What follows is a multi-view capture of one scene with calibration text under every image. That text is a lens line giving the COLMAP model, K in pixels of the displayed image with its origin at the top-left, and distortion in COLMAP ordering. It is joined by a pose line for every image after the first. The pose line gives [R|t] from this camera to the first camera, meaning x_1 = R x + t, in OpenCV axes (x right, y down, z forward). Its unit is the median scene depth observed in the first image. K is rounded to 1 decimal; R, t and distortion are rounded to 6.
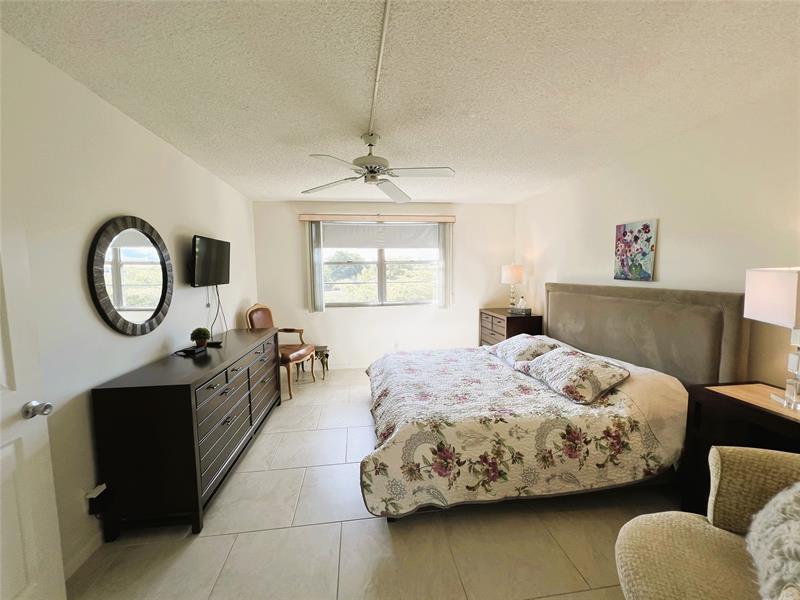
lens RADIAL K [[323.1, 0, 399.9], [0, 323.1, 299.7], [0, 0, 1]] dist [0.000783, -0.001022]
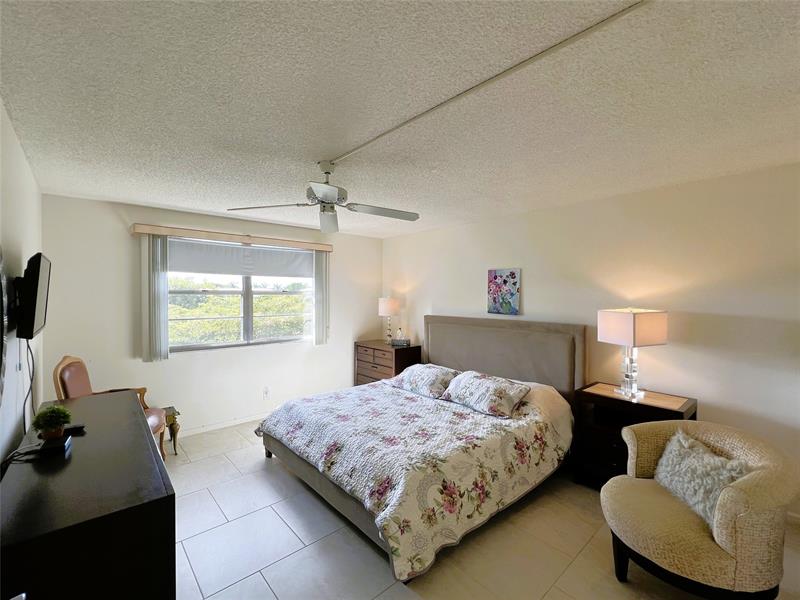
lens RADIAL K [[354.9, 0, 398.2], [0, 354.9, 300.4], [0, 0, 1]] dist [-0.003298, -0.000336]
pose [[0.826594, 0.005391, 0.562773, -0.443217], [0.036578, 0.997325, -0.063278, -0.043519], [-0.561609, 0.072890, 0.824186, 0.079714]]
